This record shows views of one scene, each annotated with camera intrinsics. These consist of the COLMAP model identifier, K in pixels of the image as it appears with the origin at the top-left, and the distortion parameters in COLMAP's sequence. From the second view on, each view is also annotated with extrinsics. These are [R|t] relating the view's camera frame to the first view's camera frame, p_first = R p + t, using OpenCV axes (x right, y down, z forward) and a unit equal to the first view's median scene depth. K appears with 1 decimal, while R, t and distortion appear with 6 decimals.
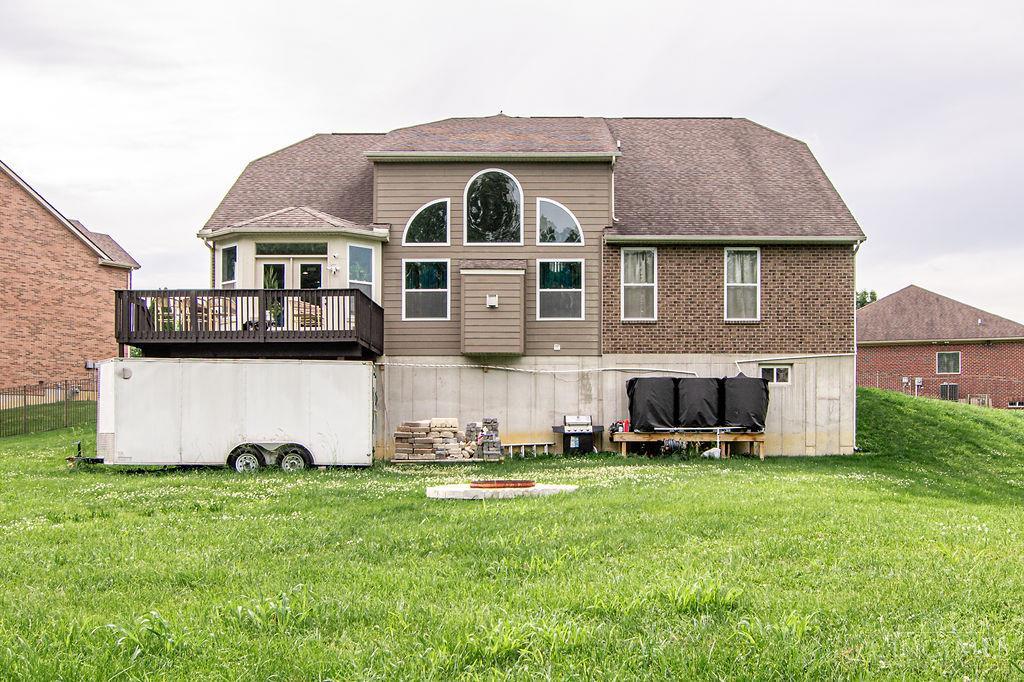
lens RADIAL K [[736.8, 0, 510.5], [0, 736.8, 416.3], [0, 0, 1]] dist [0.006949, -0.002176]
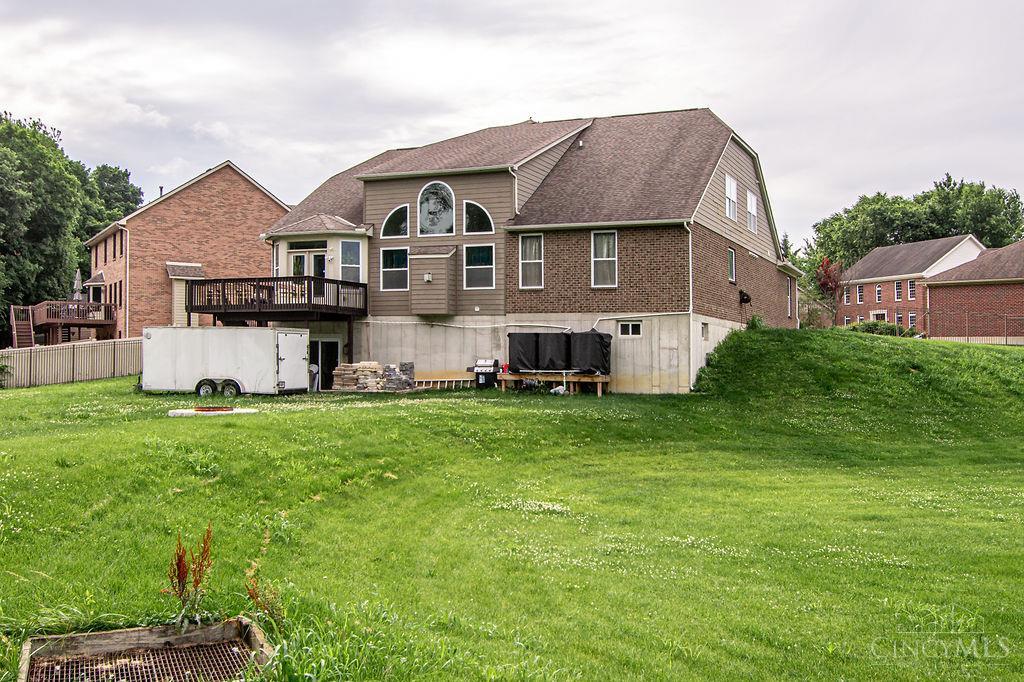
lens RADIAL K [[631.9, 0, 512.5], [0, 631.9, 339.4], [0, 0, 1]] dist [-0.003241, 0.000009]
pose [[0.958490, 0.000986, -0.285126, 0.469907], [-0.004429, 0.999925, -0.011428, -0.025094], [0.285093, 0.012216, 0.958422, -0.099917]]
